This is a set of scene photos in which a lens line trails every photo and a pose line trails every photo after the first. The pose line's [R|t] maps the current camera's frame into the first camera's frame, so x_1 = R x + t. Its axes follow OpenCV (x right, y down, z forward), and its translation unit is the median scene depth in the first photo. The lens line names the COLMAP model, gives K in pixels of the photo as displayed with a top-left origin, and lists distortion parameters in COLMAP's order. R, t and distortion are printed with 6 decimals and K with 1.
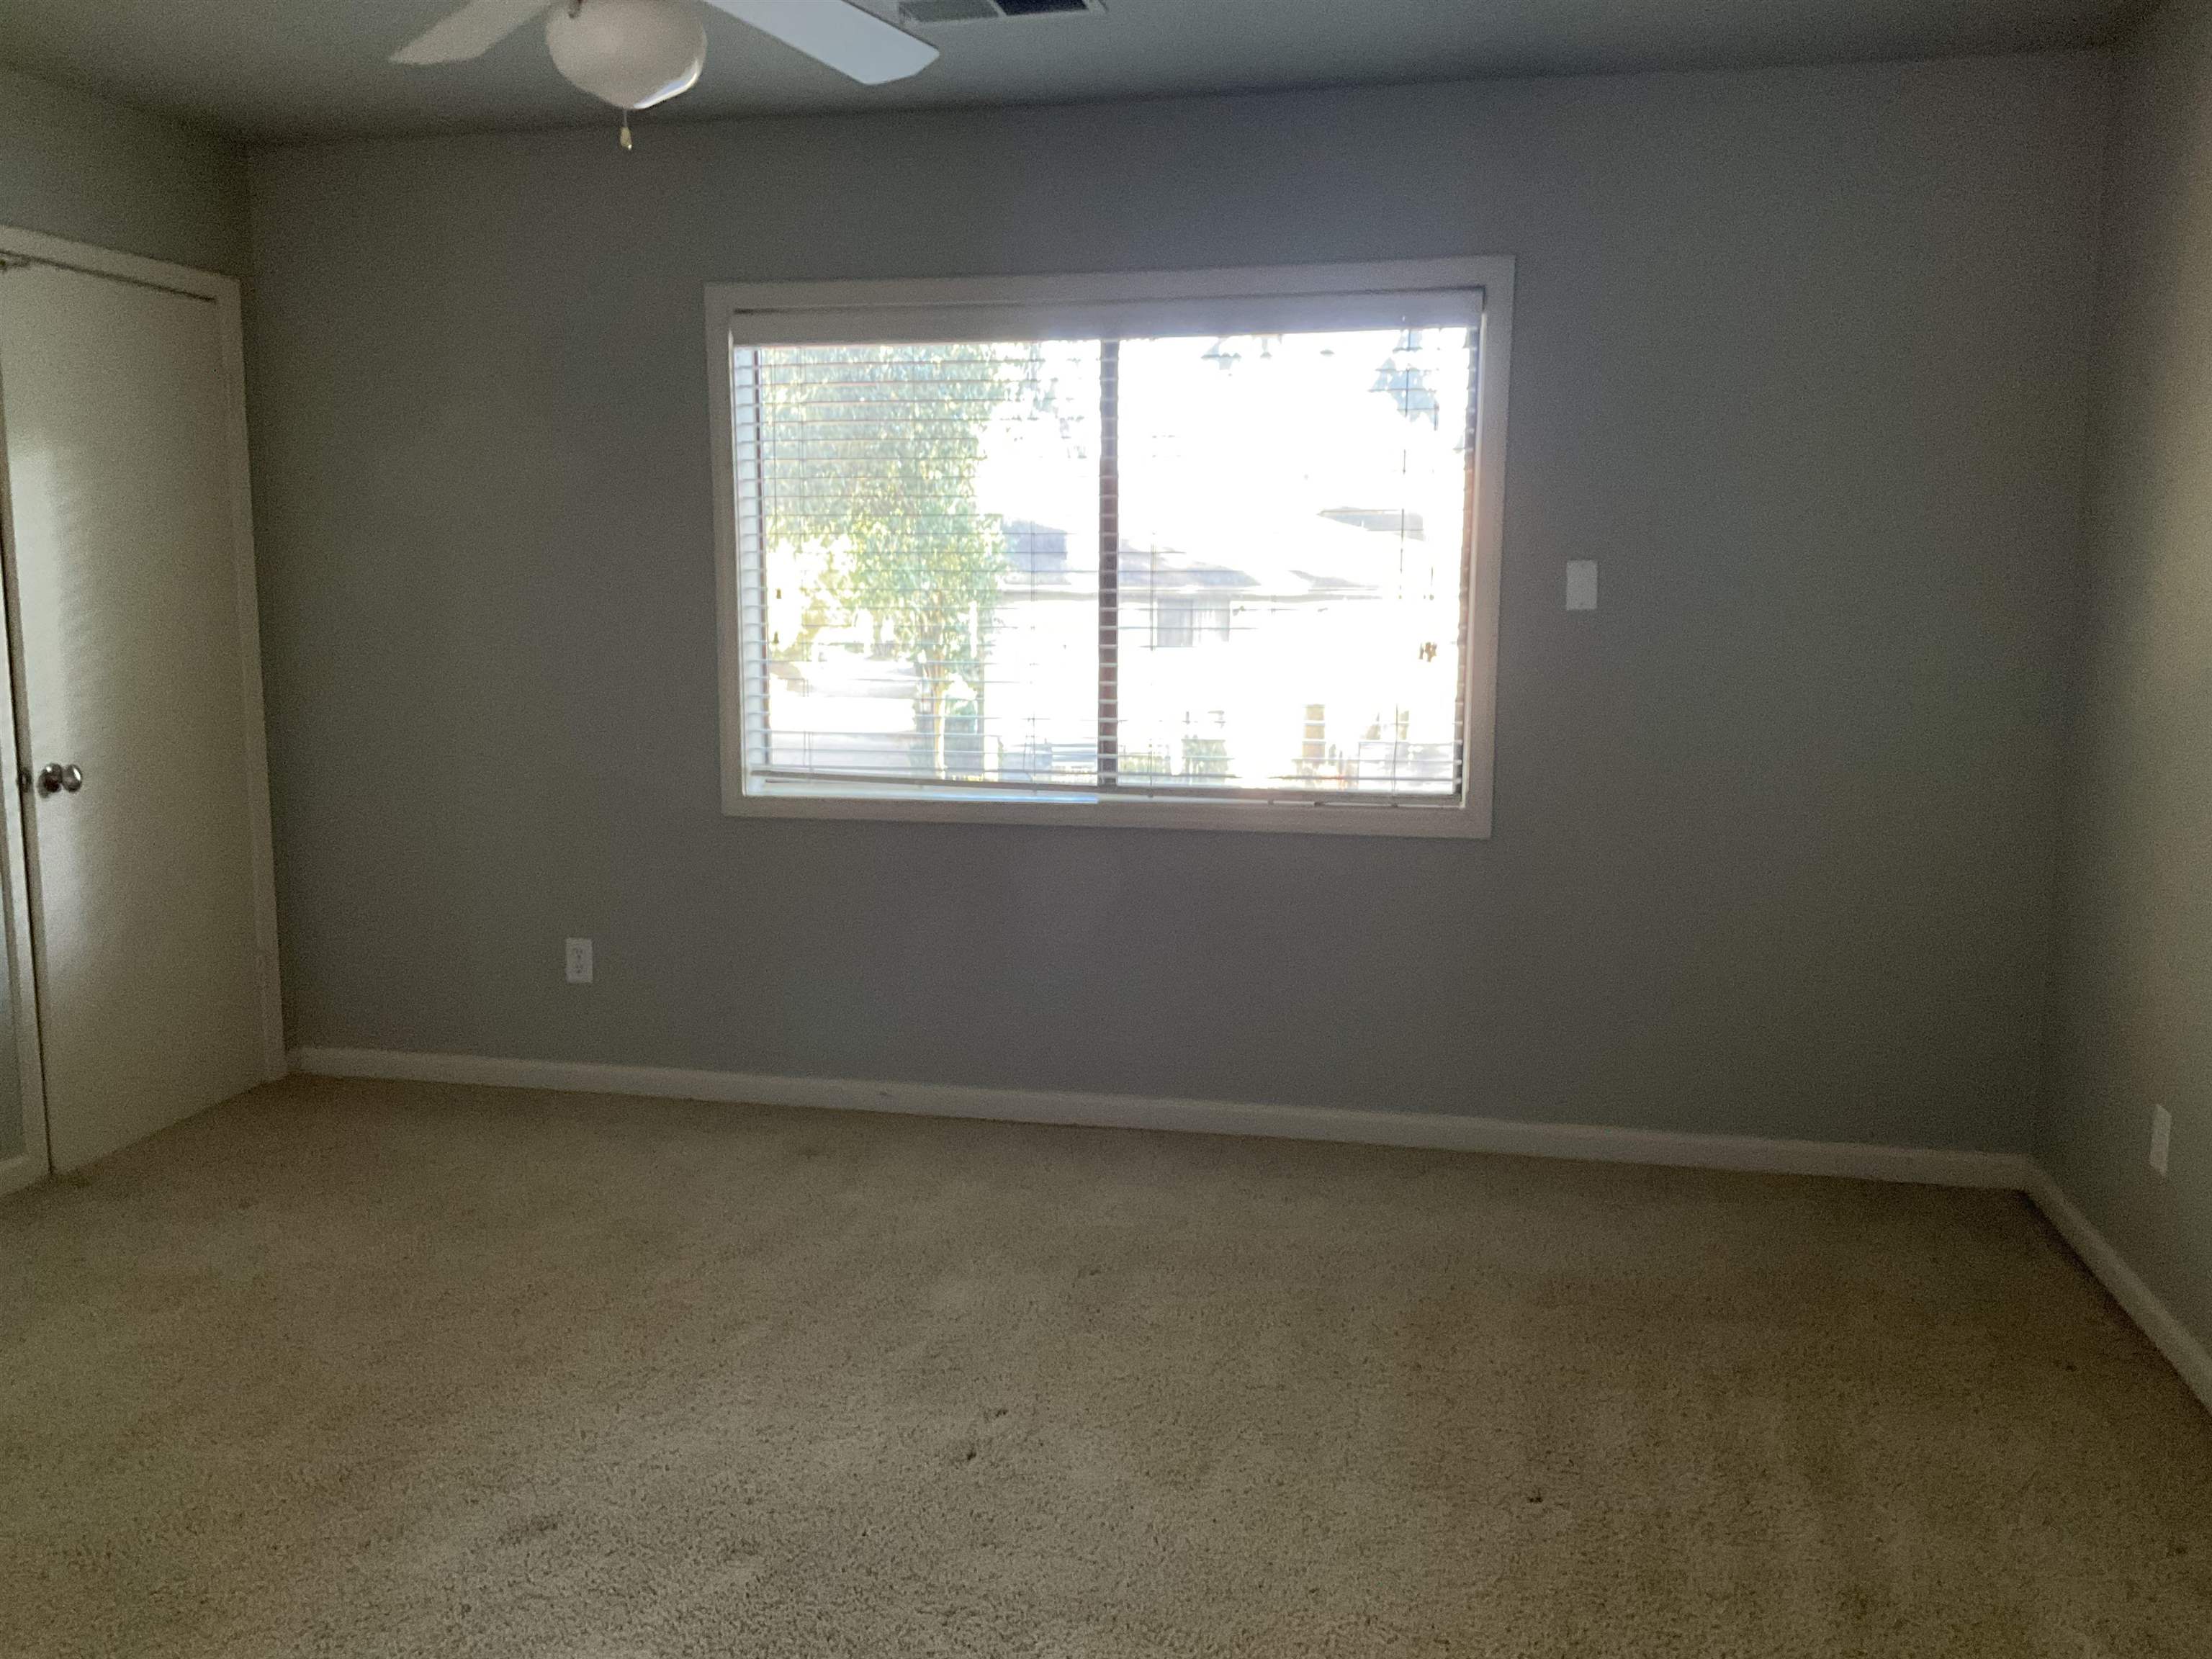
lens RADIAL K [[1848.3, 0, 1105.1], [0, 1848.3, 834.8], [0, 0, 1]] dist [0.001390, -0.006396]
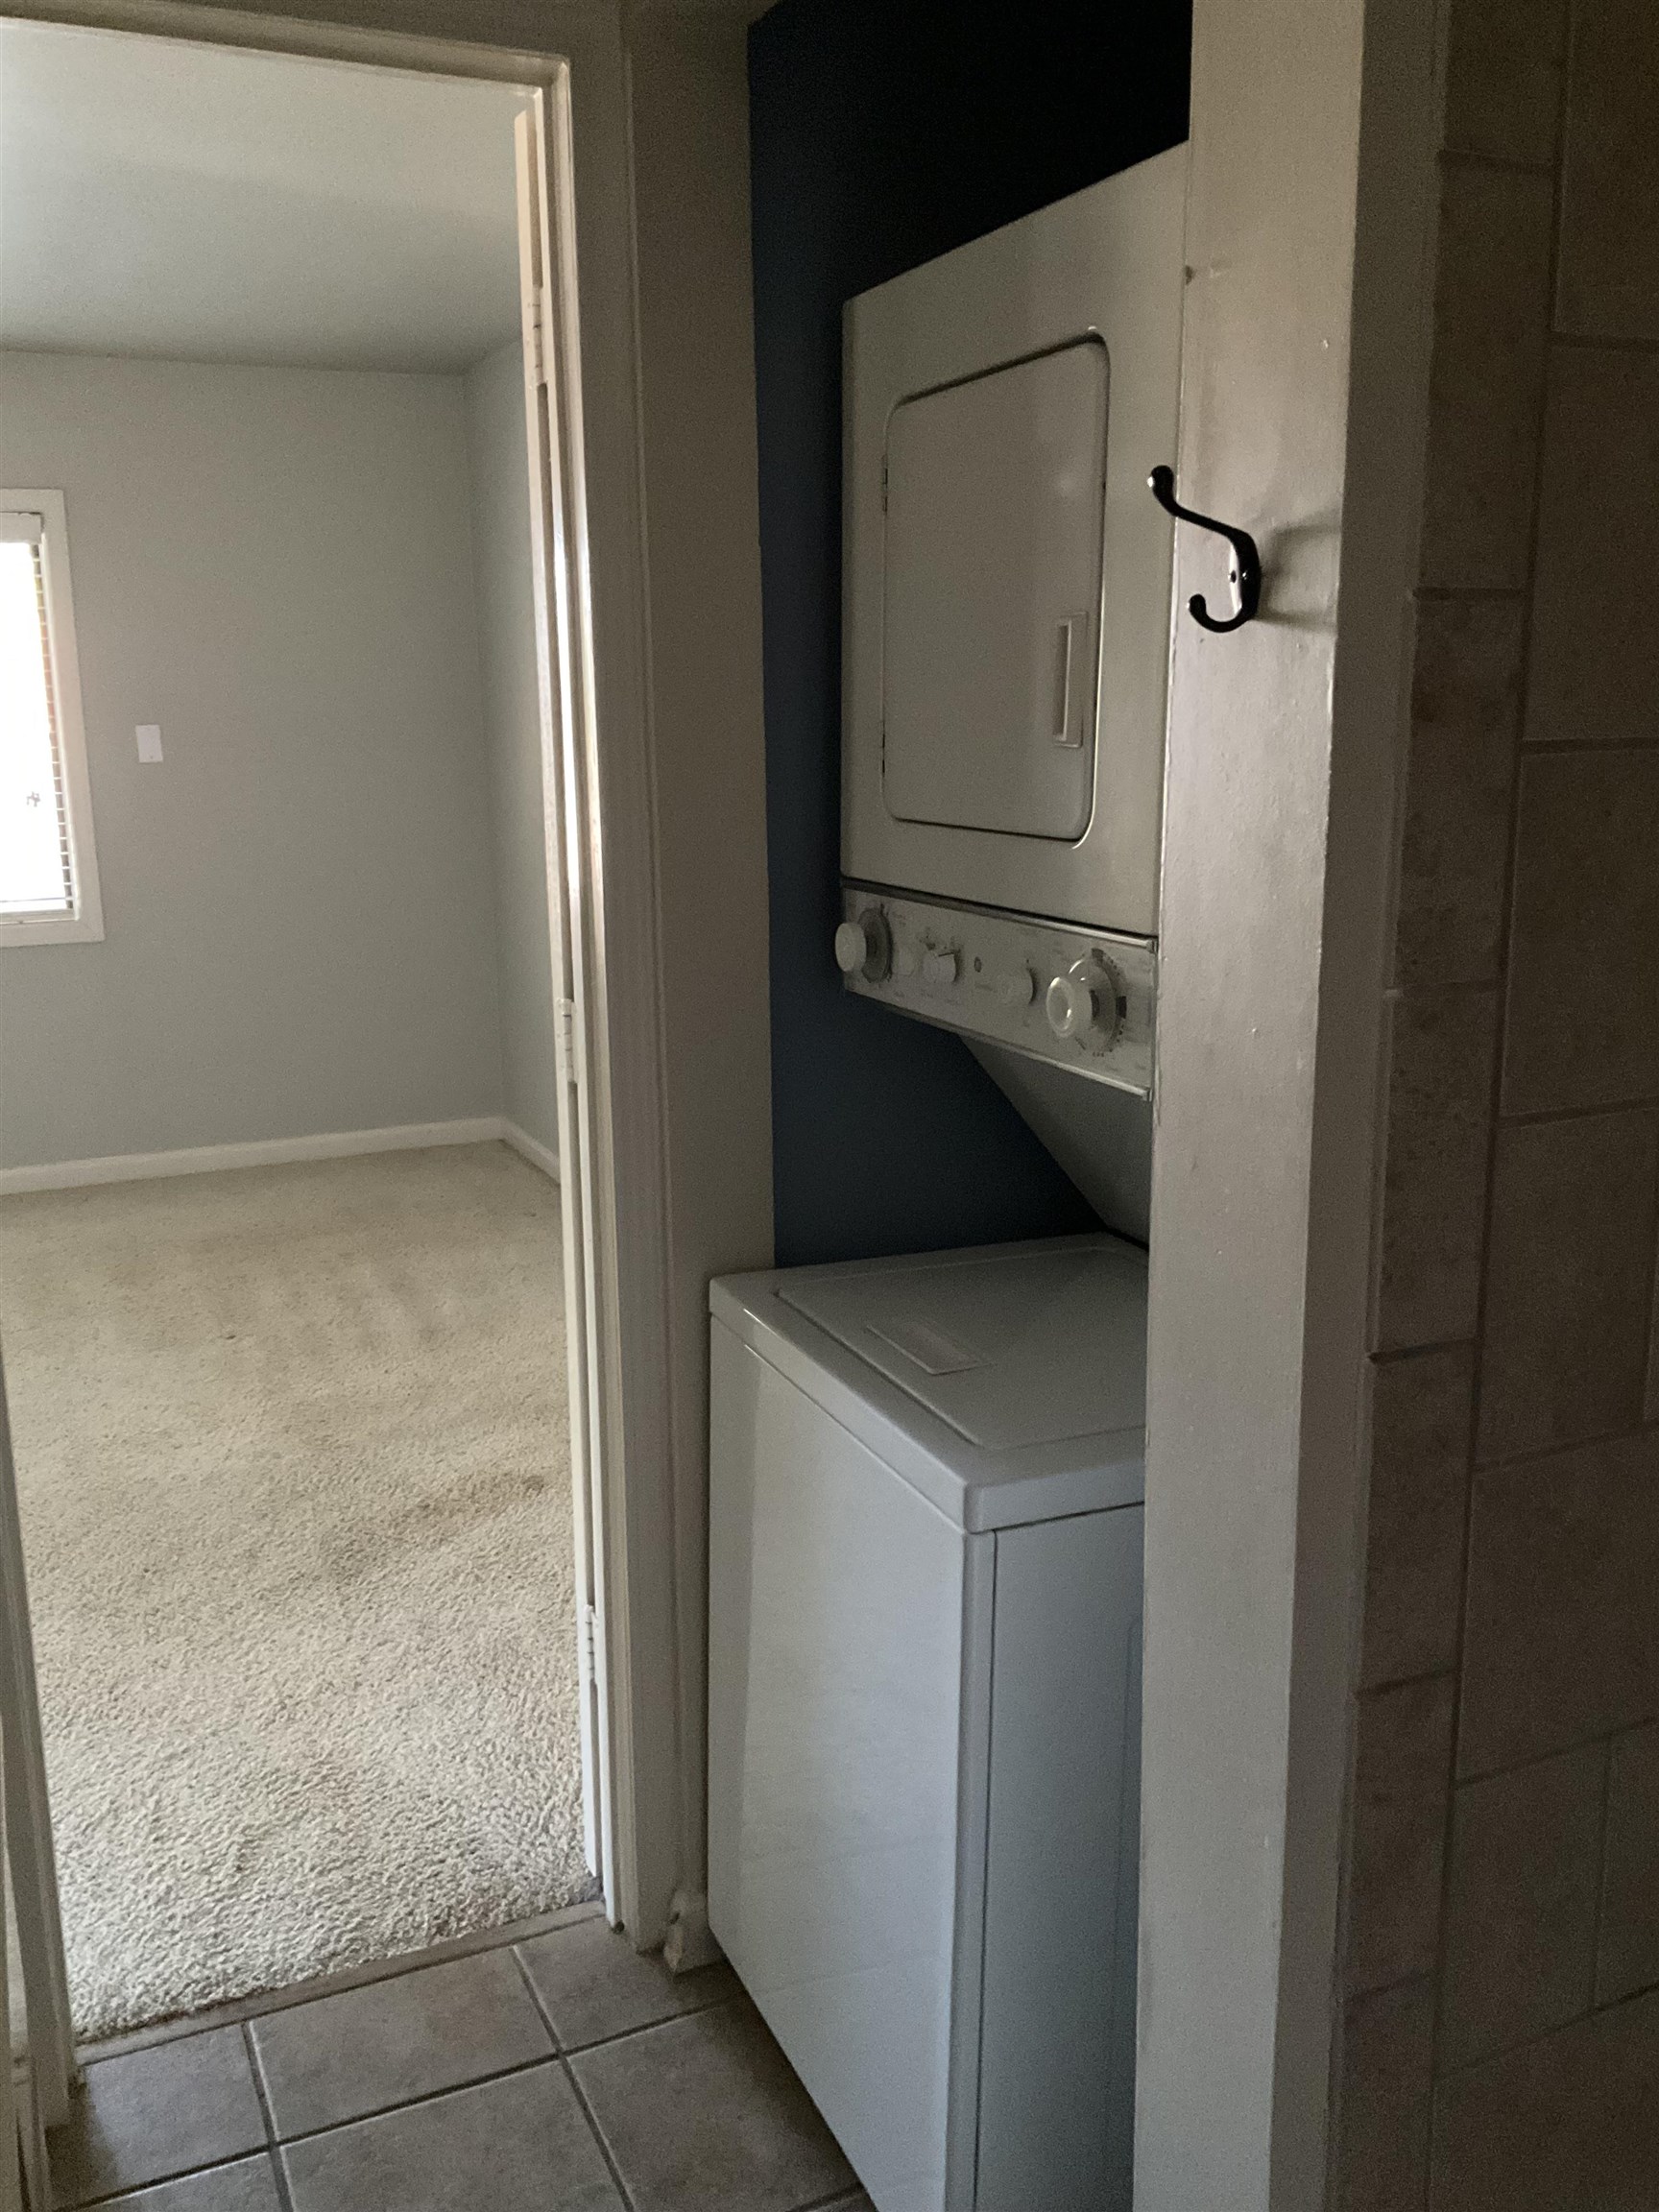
lens RADIAL K [[1848.3, 0, 831.2], [0, 1848.3, 1107.2], [0, 0, 1]] dist [0.001390, -0.006396]
pose [[0.799510, -0.141830, 0.583667, -0.221384], [0.101789, 0.989660, 0.101055, 0.054035], [-0.591965, -0.021383, 0.805680, -0.500540]]
